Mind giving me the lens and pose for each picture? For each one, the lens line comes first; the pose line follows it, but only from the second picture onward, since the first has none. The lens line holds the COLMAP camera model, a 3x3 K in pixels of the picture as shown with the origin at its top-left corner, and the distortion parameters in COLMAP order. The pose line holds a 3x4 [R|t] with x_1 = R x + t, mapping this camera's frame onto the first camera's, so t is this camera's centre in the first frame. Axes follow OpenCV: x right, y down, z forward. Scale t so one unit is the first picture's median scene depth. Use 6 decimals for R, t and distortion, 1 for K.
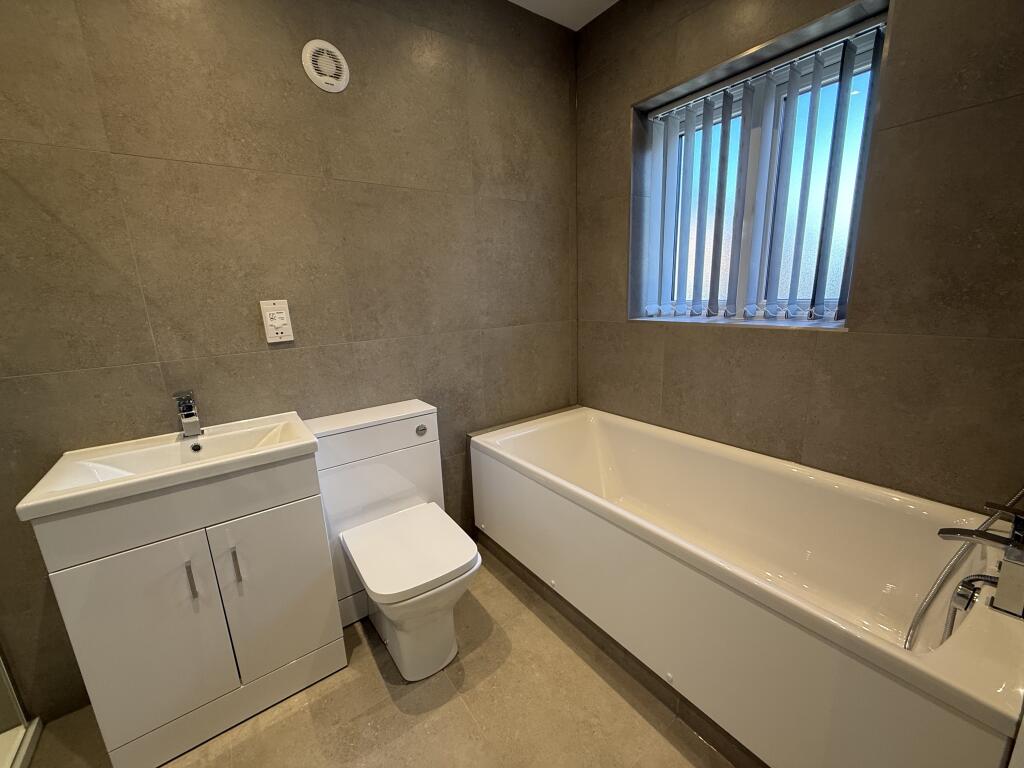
lens RADIAL K [[408.8, 0, 510.5], [0, 408.8, 384.1], [0, 0, 1]] dist [0.003041, 0.000375]
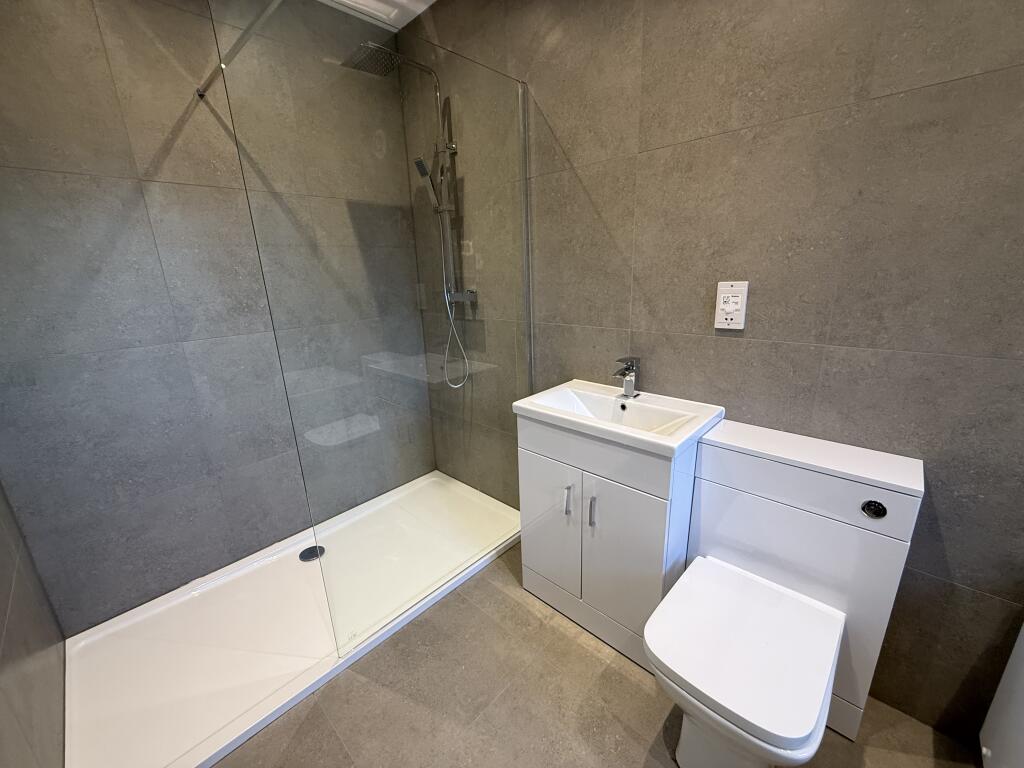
lens RADIAL K [[408.8, 0, 510.5], [0, 408.8, 384.1], [0, 0, 1]] dist [0.003041, 0.000375]
pose [[0.187530, 0.301318, -0.934901, 0.238323], [-0.189958, 0.944944, 0.266451, -0.150832], [0.963716, 0.127625, 0.234444, 0.386961]]
